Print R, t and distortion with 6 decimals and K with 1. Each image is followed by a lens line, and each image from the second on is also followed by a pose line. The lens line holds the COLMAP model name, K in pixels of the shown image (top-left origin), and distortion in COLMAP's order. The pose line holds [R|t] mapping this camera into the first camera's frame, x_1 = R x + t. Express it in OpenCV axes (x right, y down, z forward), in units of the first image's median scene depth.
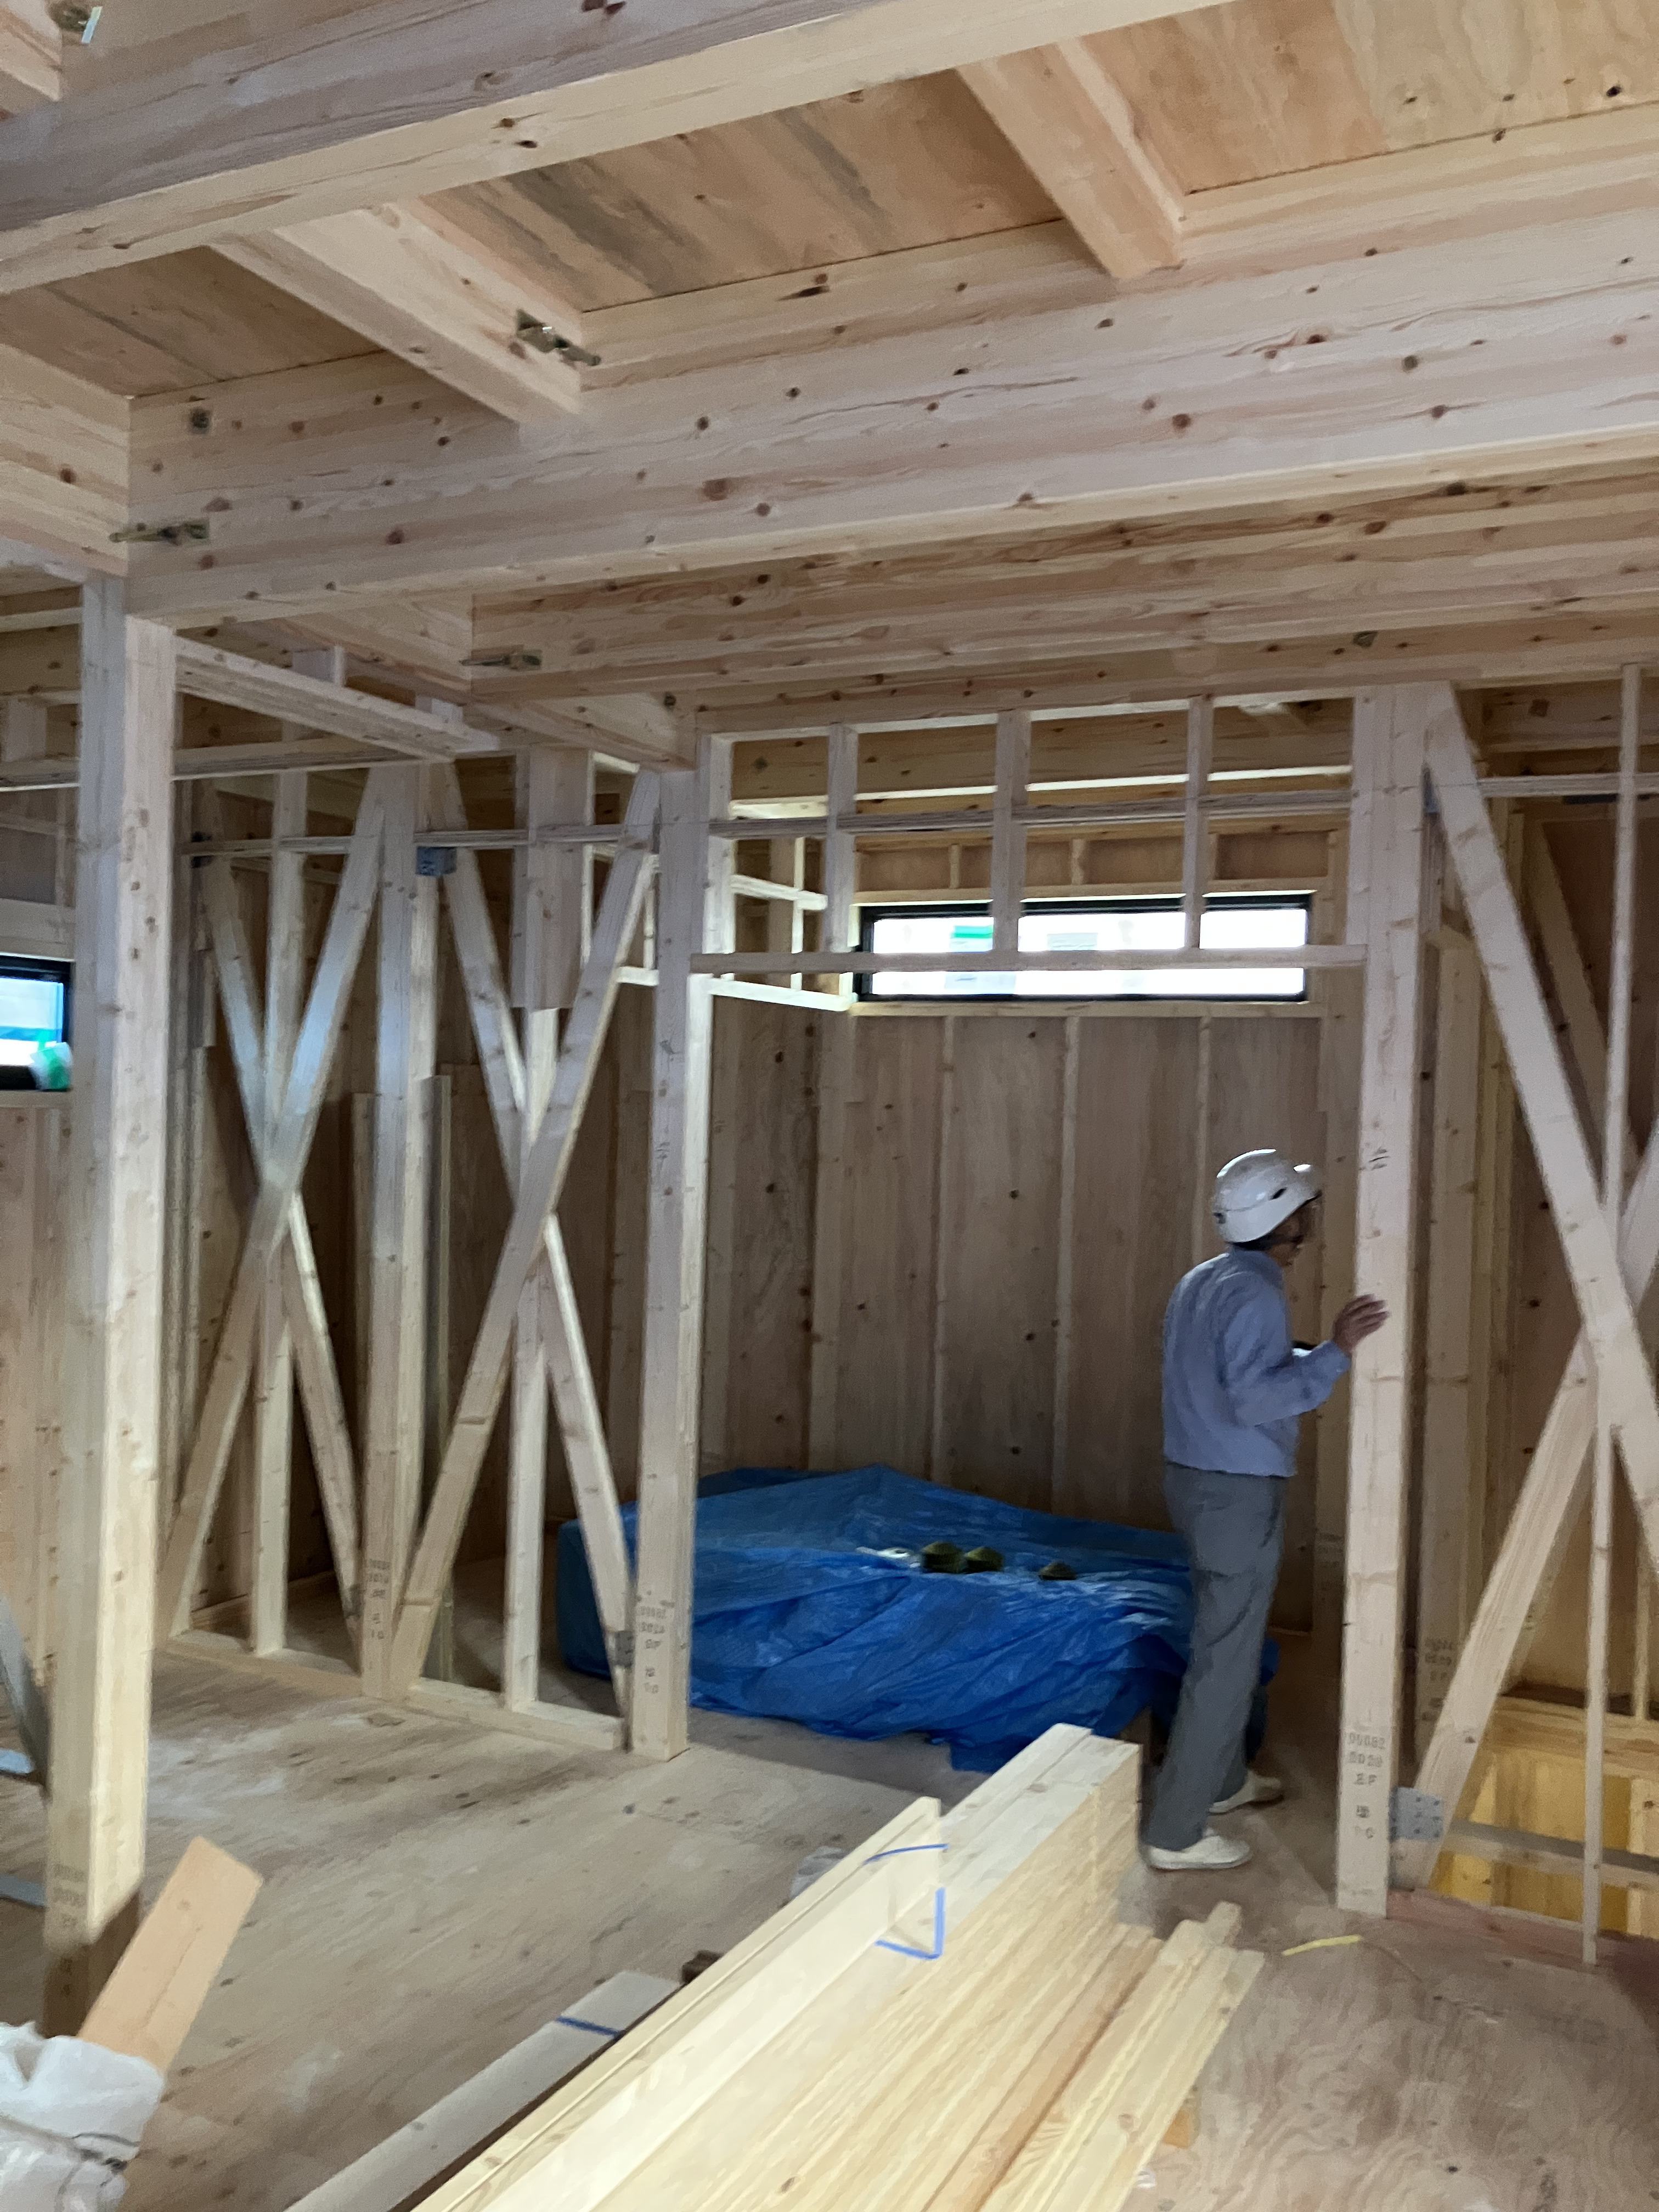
lens RADIAL K [[1837.2, 0, 831.8], [0, 1837.2, 1111.9], [0, 0, 1]] dist [-0.004340, -0.001217]
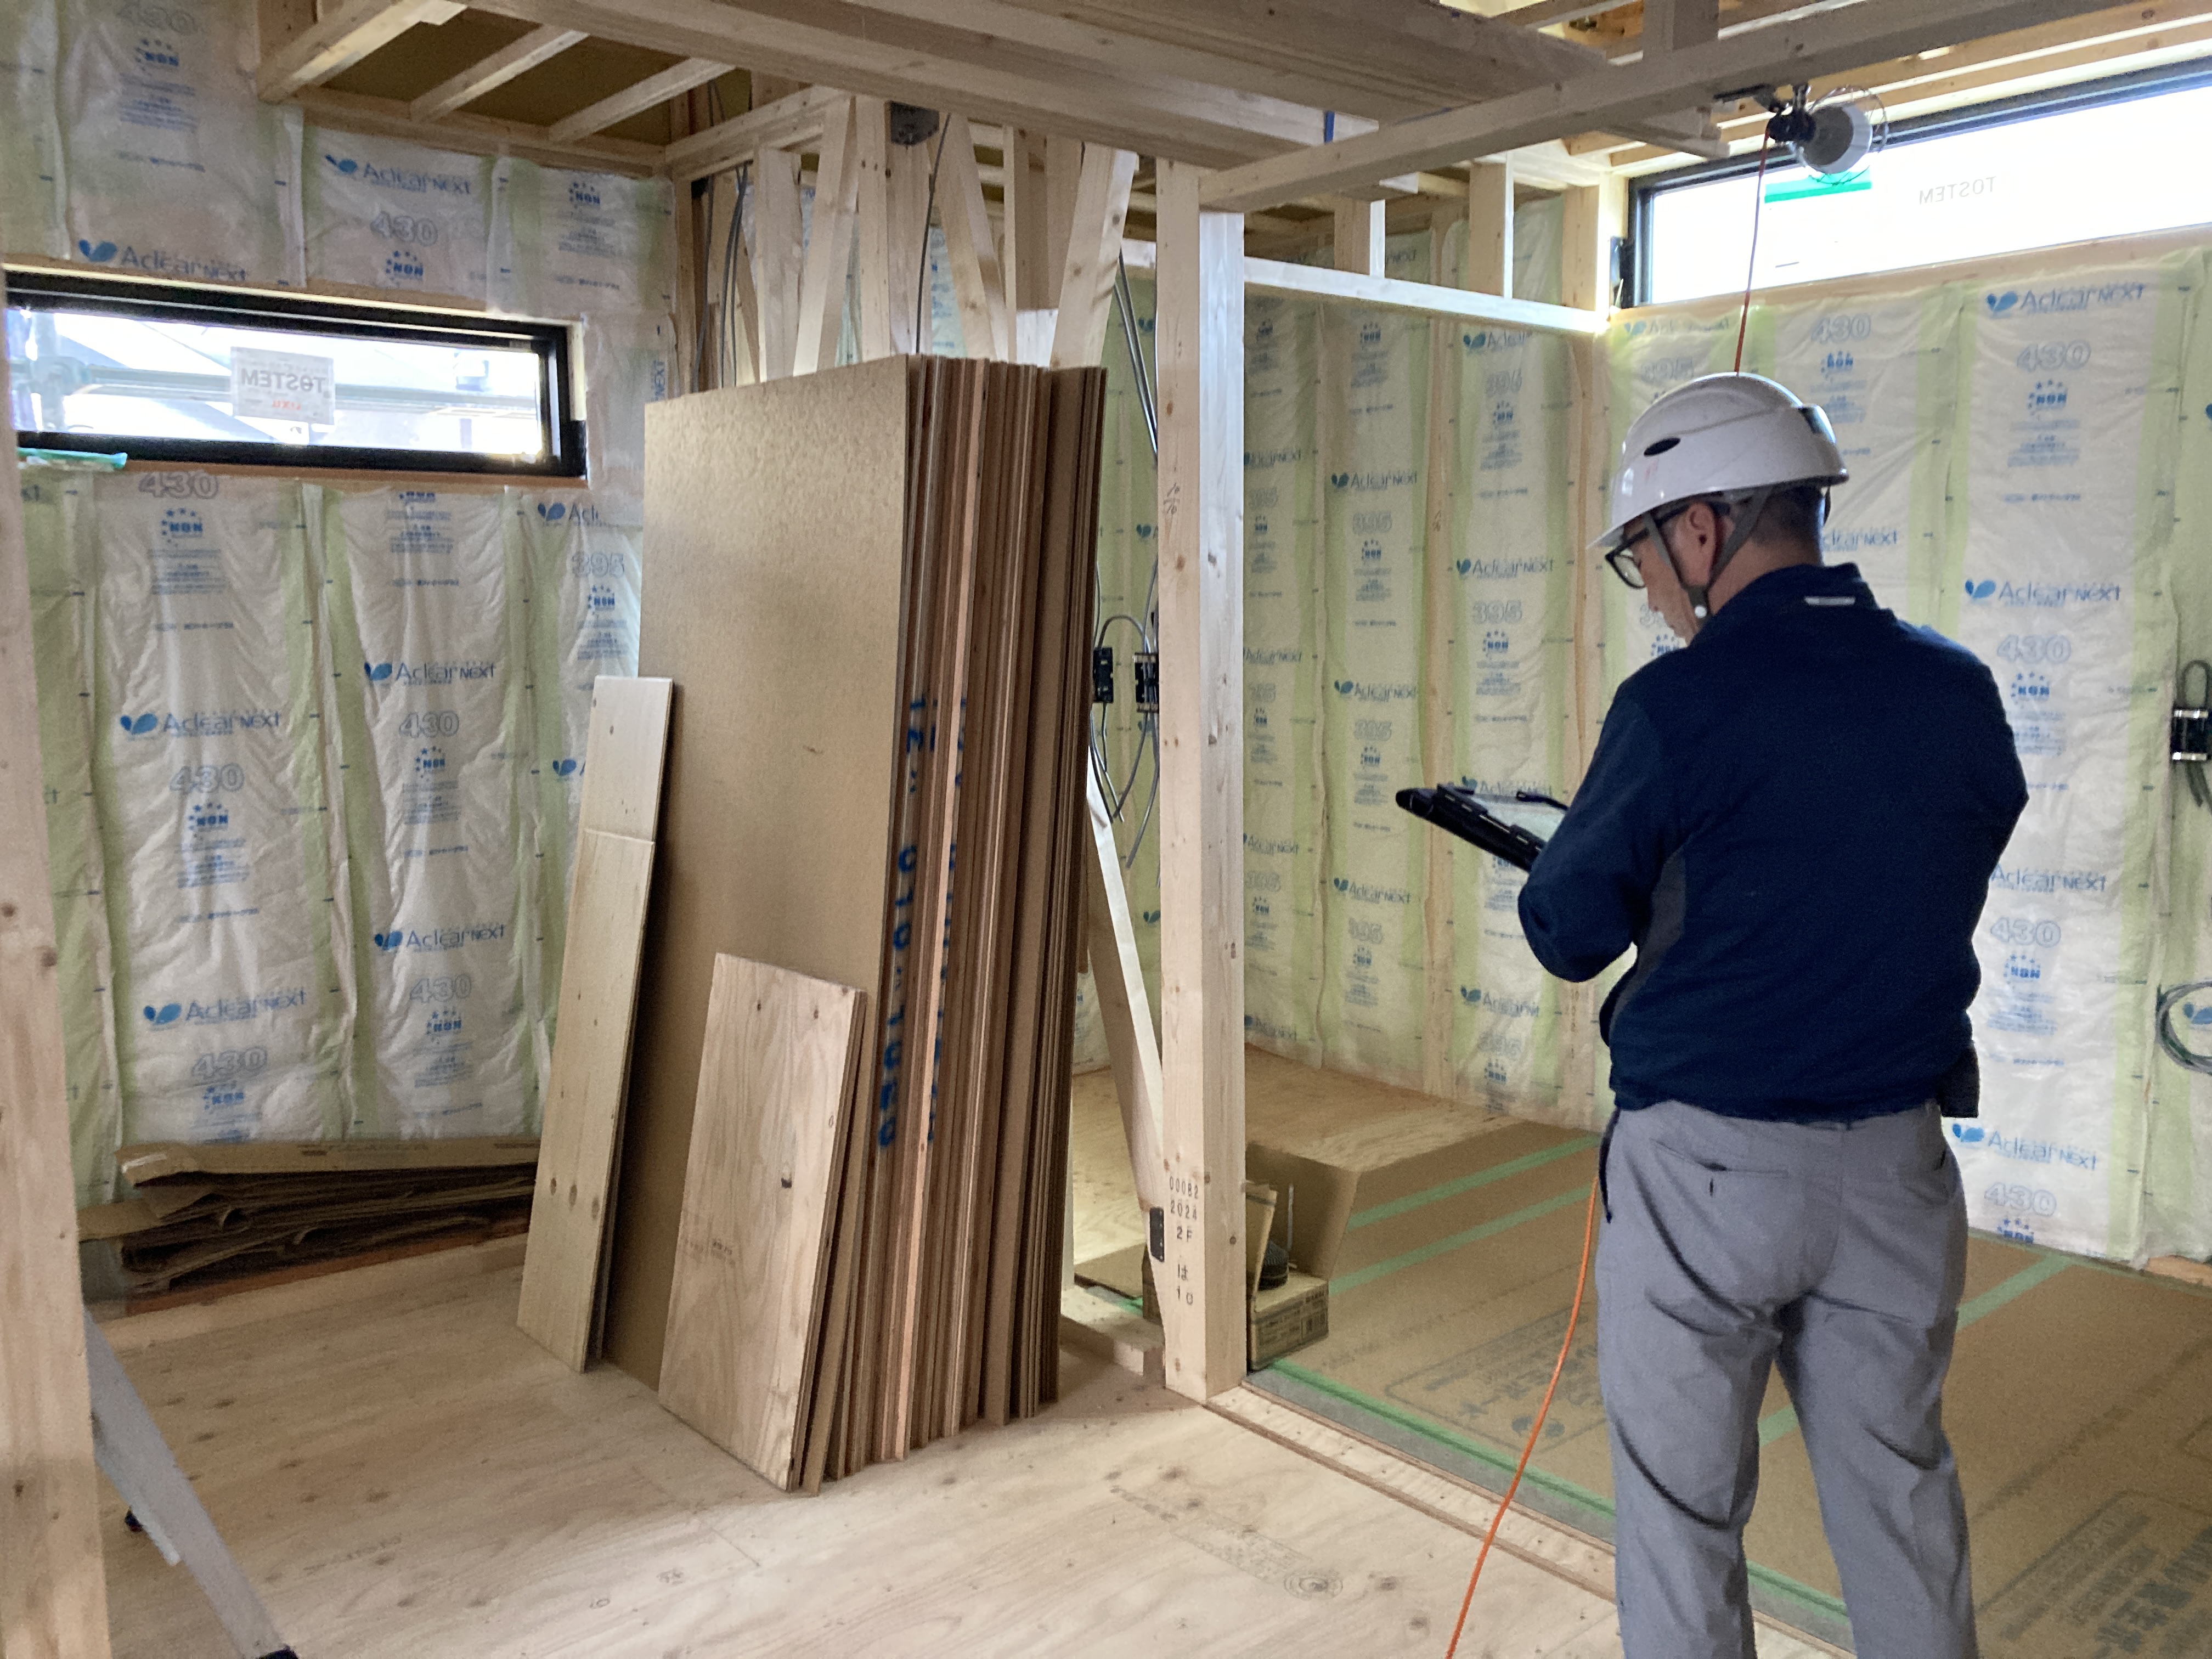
lens RADIAL K [[1807.7, 0, 1107.2], [0, 1807.7, 823.3], [0, 0, 1]] dist [0.025669, -0.021954]
pose [[0.928784, 0.005575, -0.370580, 0.093890], [0.039354, 0.992751, 0.113567, 0.046230], [0.368526, -0.120063, 0.921831, 0.293073]]
